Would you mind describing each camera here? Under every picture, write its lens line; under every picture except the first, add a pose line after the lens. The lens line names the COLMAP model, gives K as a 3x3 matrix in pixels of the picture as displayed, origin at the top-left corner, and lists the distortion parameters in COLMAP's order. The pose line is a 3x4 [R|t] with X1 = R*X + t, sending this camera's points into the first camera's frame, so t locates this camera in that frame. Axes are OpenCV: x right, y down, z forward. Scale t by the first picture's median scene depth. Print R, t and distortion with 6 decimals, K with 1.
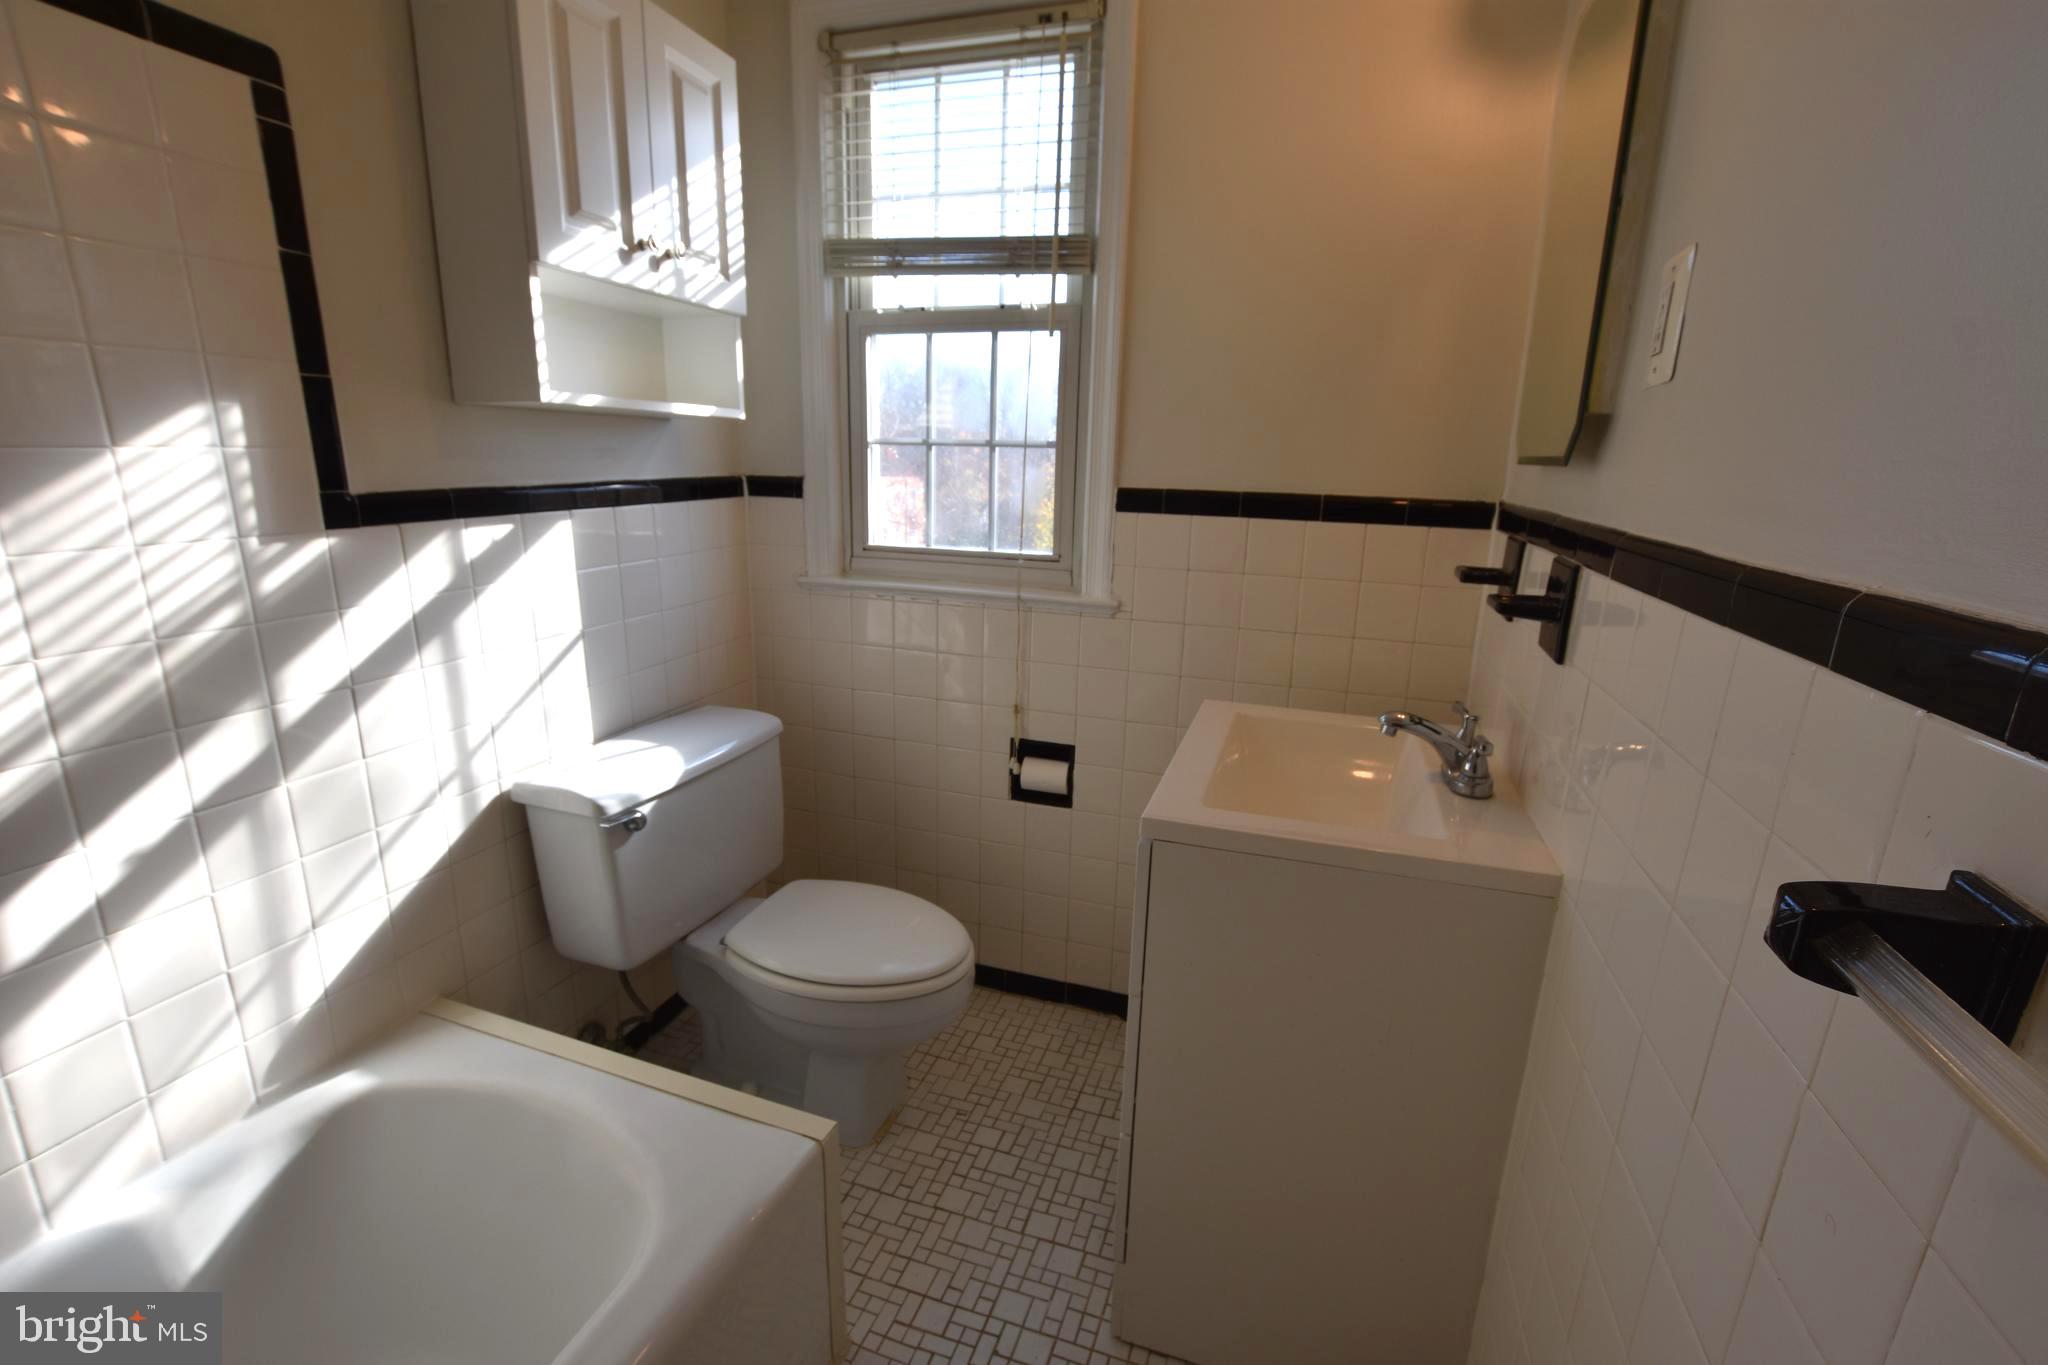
lens RADIAL K [[893.0, 0, 1020.8], [0, 893.0, 692.6], [0, 0, 1]] dist [-0.043245, 0.009838]
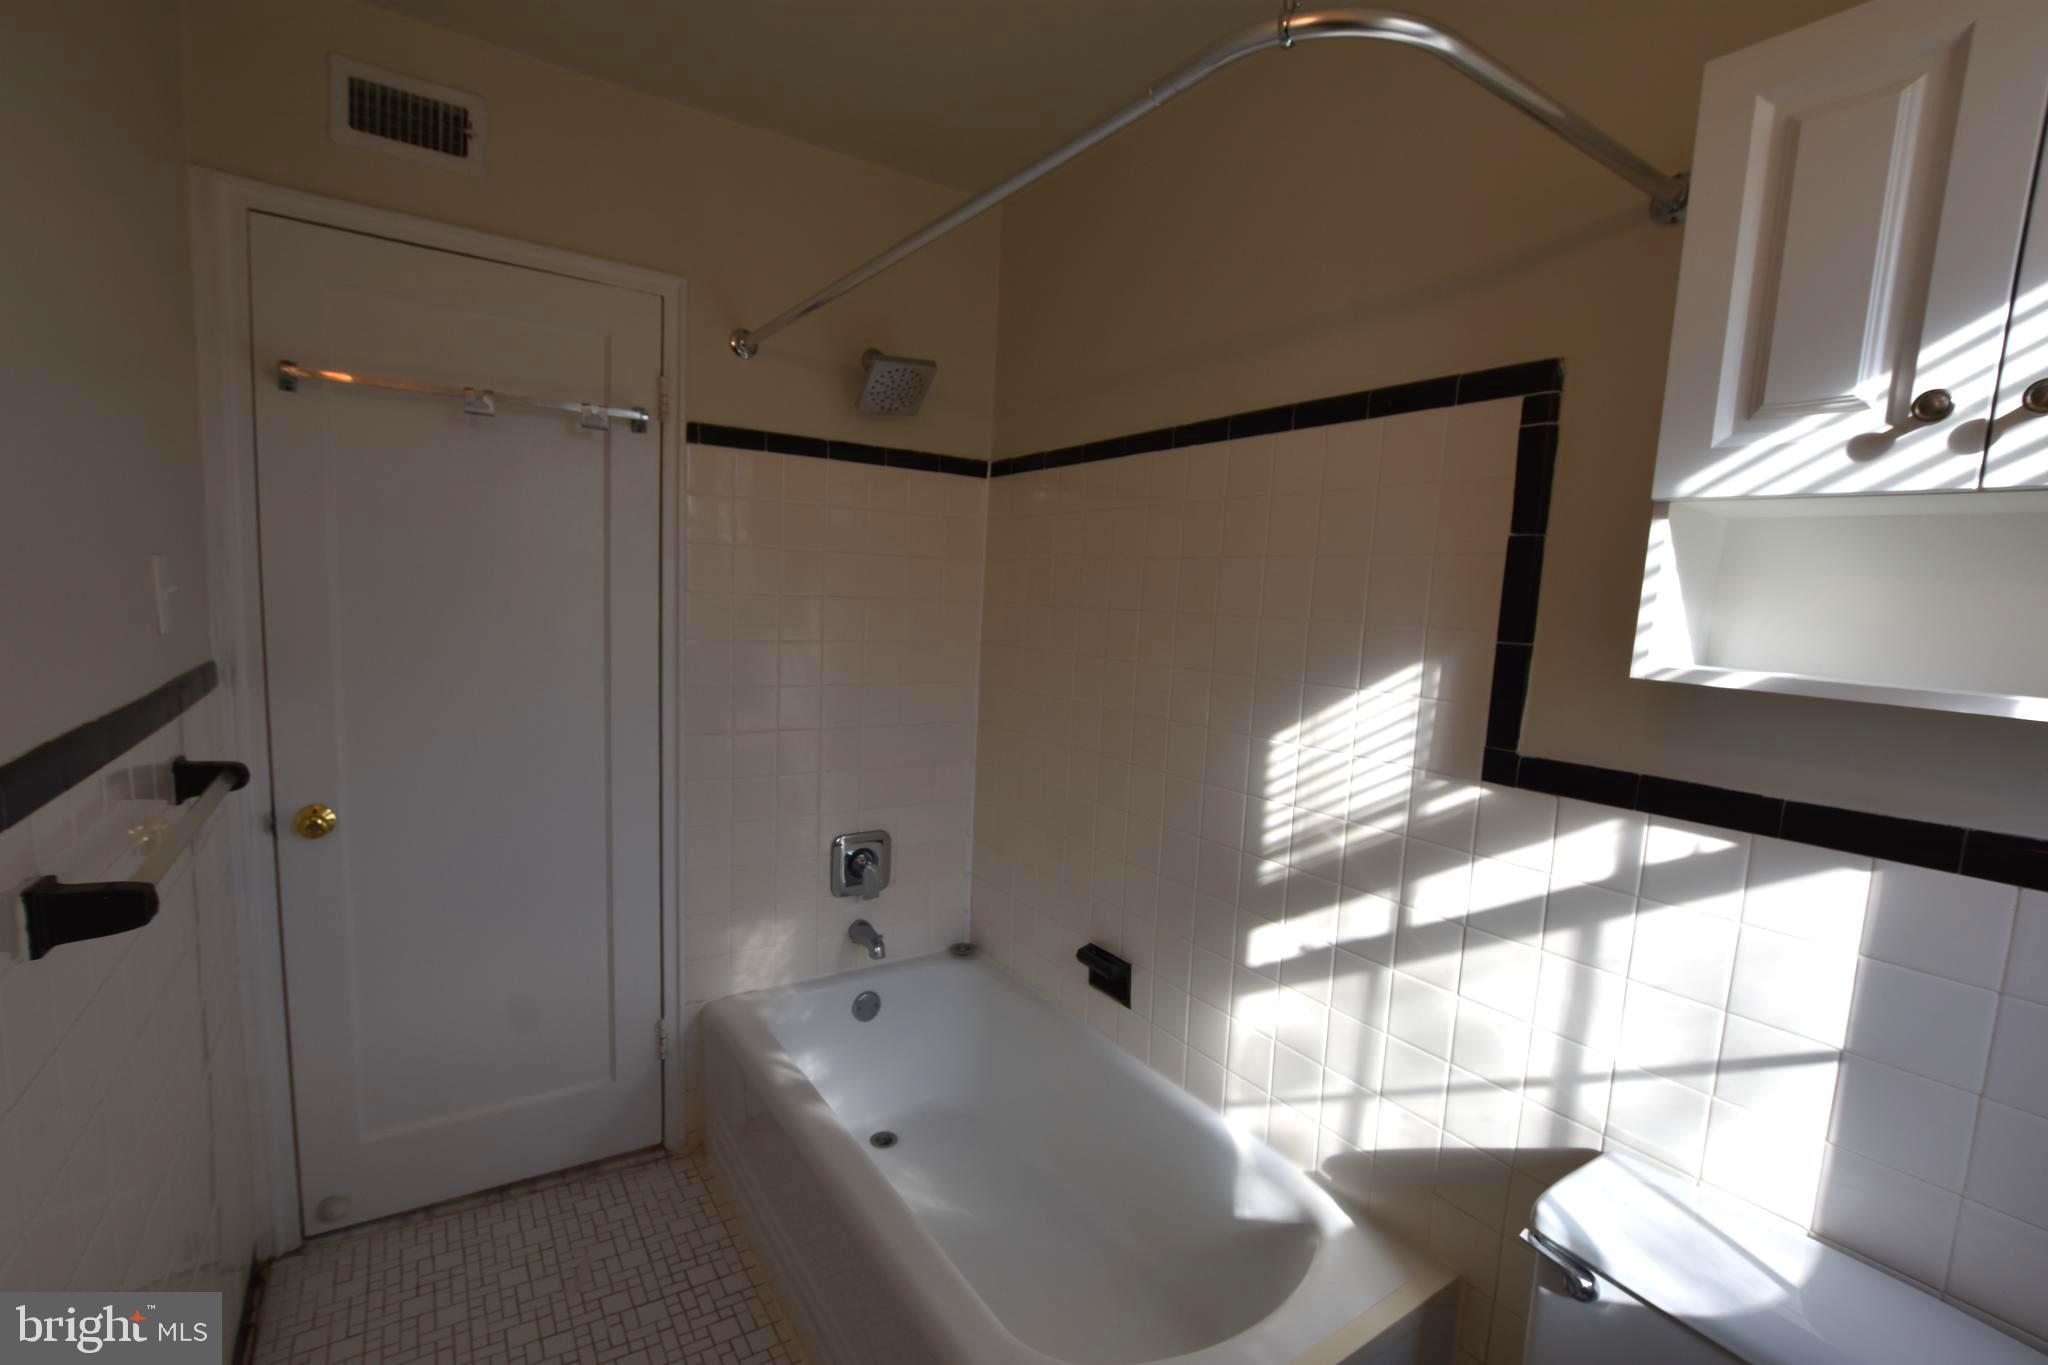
lens RADIAL K [[893.0, 0, 1020.8], [0, 893.0, 692.6], [0, 0, 1]] dist [-0.043245, 0.009838]
pose [[-0.604903, 0.037342, -0.795423, 0.401065], [-0.264596, 0.932717, 0.245007, -0.401592], [0.751053, 0.358671, -0.554323, 1.131605]]
